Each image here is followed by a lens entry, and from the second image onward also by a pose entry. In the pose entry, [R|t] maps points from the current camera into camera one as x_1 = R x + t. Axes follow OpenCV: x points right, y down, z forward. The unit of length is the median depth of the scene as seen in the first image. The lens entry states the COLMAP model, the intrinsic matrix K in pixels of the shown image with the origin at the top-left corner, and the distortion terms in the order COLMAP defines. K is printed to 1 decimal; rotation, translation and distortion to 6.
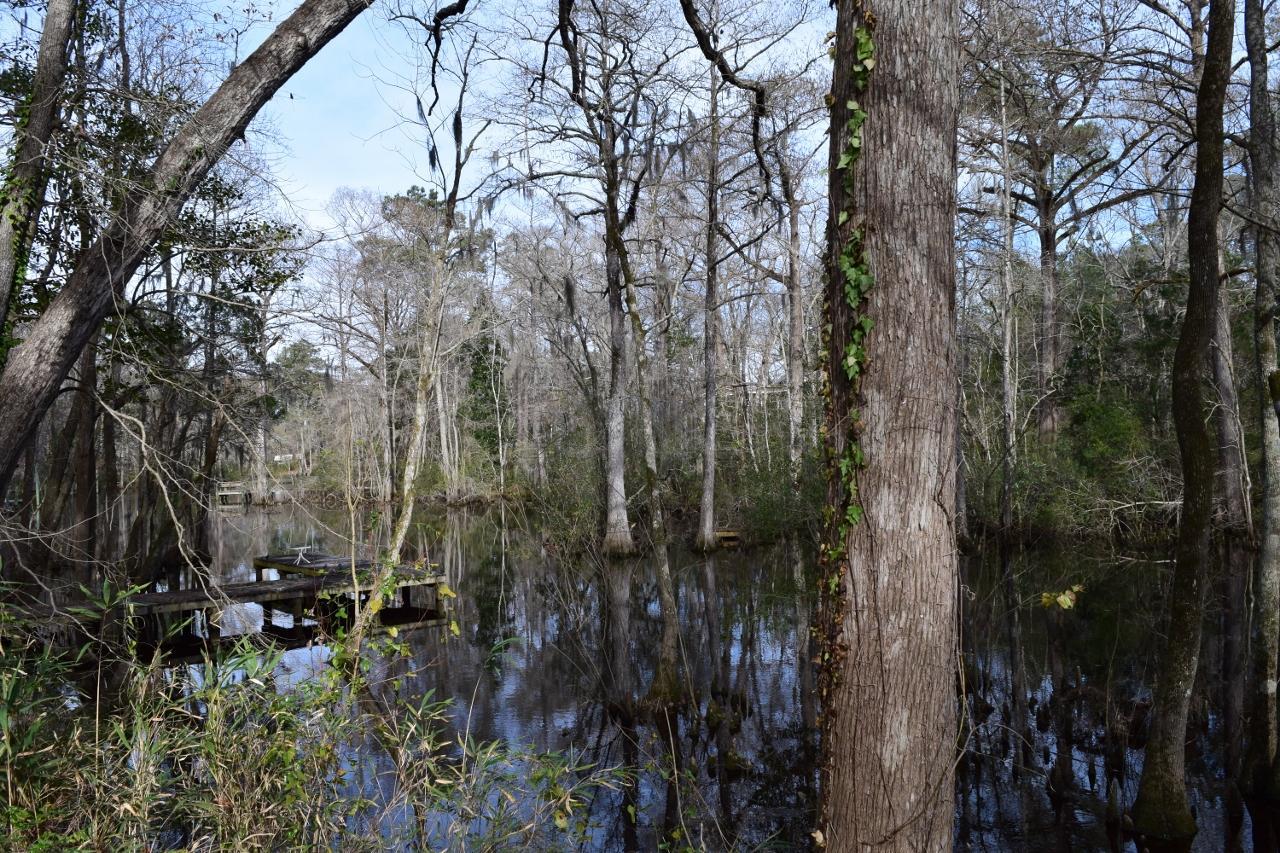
lens RADIAL K [[1023.3, 0, 640.0], [0, 1023.3, 426.5], [0, 0, 1]] dist [-0.092173, 0.018847]
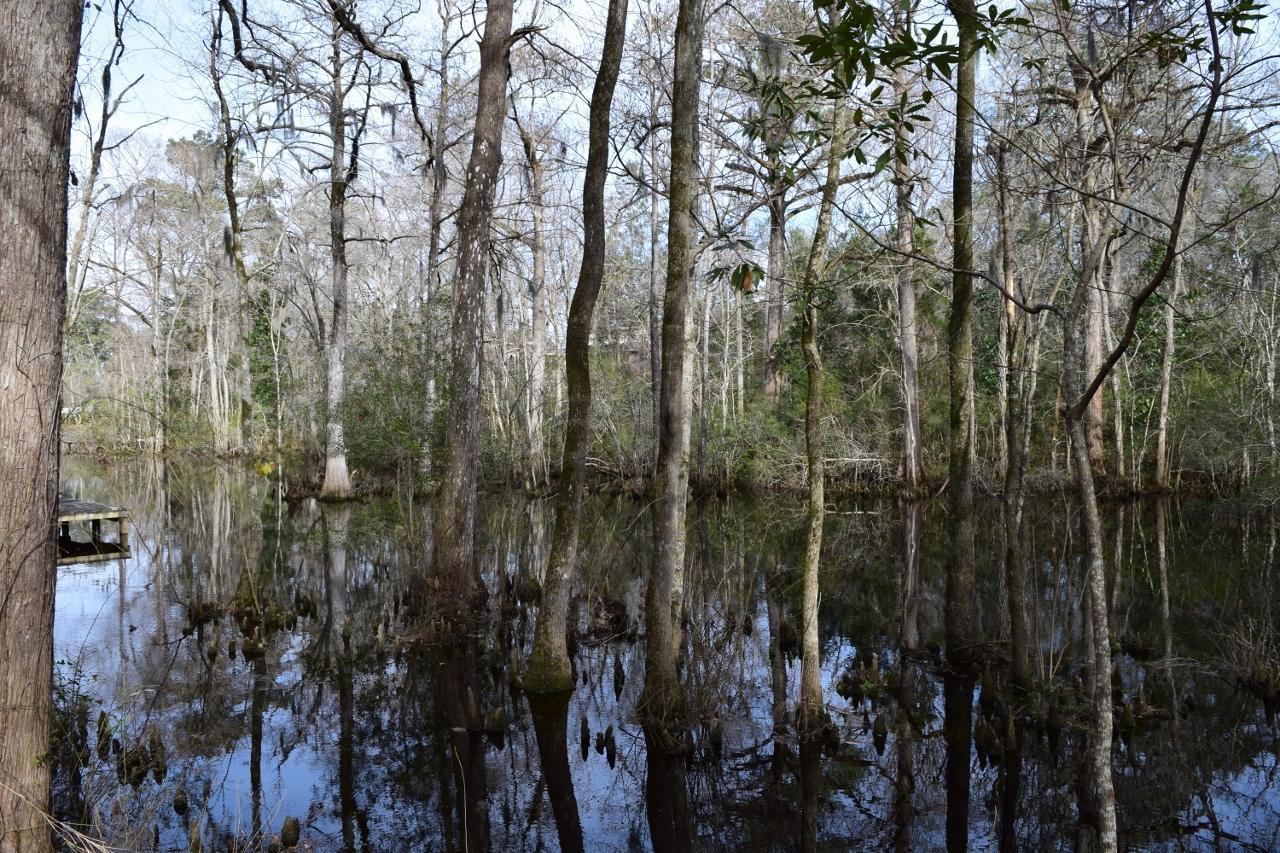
lens RADIAL K [[1023.3, 0, 640.0], [0, 1023.3, 426.5], [0, 0, 1]] dist [-0.092173, 0.018847]
pose [[0.985305, 0.020528, 0.169566, 0.106055], [-0.026485, 0.999106, 0.032944, 0.009369], [-0.168738, -0.036950, 0.984968, -0.065711]]
